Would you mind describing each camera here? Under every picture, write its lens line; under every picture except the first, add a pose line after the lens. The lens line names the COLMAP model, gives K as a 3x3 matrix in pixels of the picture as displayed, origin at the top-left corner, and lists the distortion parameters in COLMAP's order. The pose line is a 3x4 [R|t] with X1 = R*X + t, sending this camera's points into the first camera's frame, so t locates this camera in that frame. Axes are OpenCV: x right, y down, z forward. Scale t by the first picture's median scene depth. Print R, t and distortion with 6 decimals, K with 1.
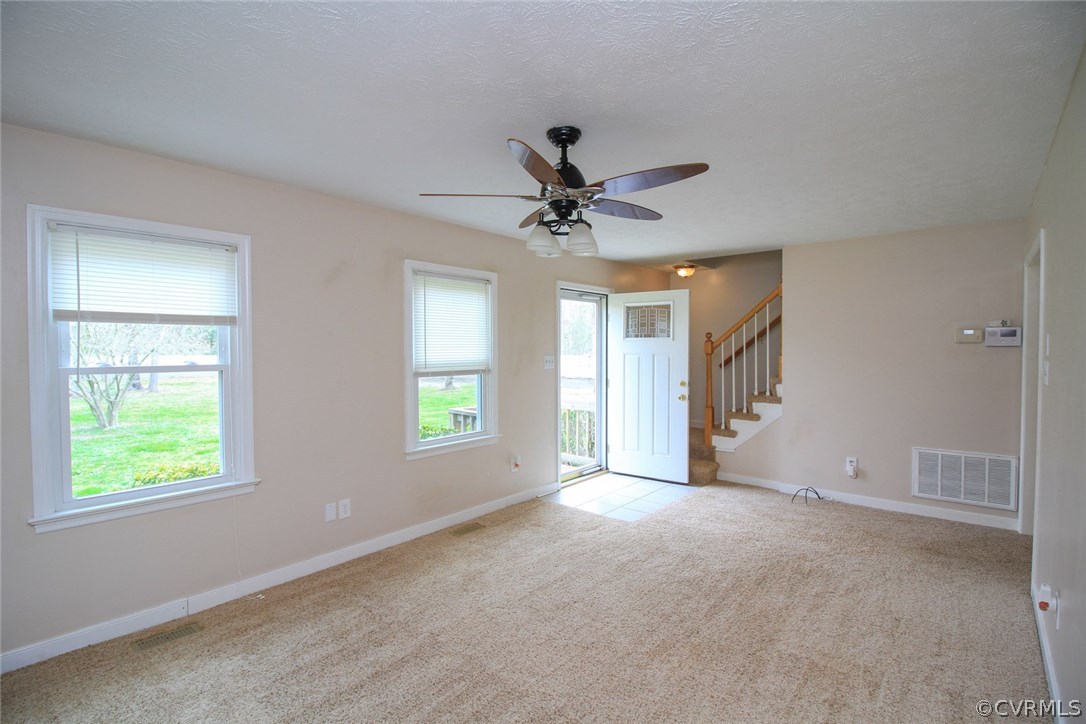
lens RADIAL K [[520.6, 0, 540.5], [0, 520.6, 354.2], [0, 0, 1]] dist [0.001771, -0.014829]
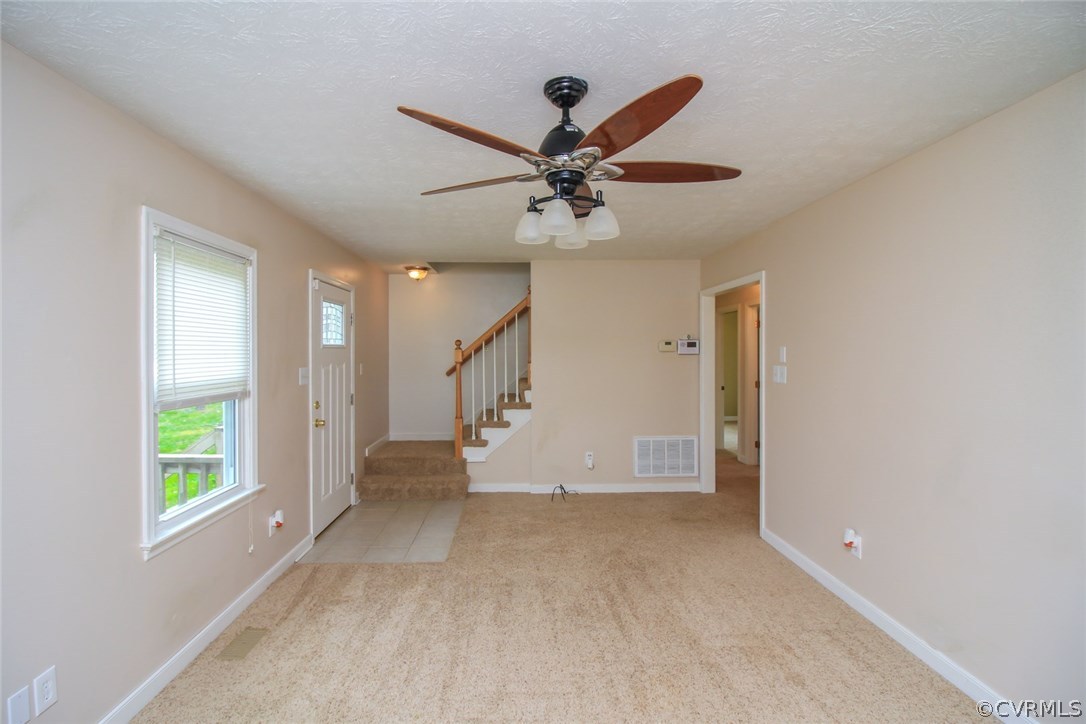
lens RADIAL K [[520.6, 0, 540.5], [0, 520.6, 354.2], [0, 0, 1]] dist [0.001771, -0.014829]
pose [[0.736046, -0.004279, 0.676918, -0.272809], [0.010956, 0.999924, -0.005593, -0.011195], [-0.676843, 0.011533, 0.736037, 0.248633]]
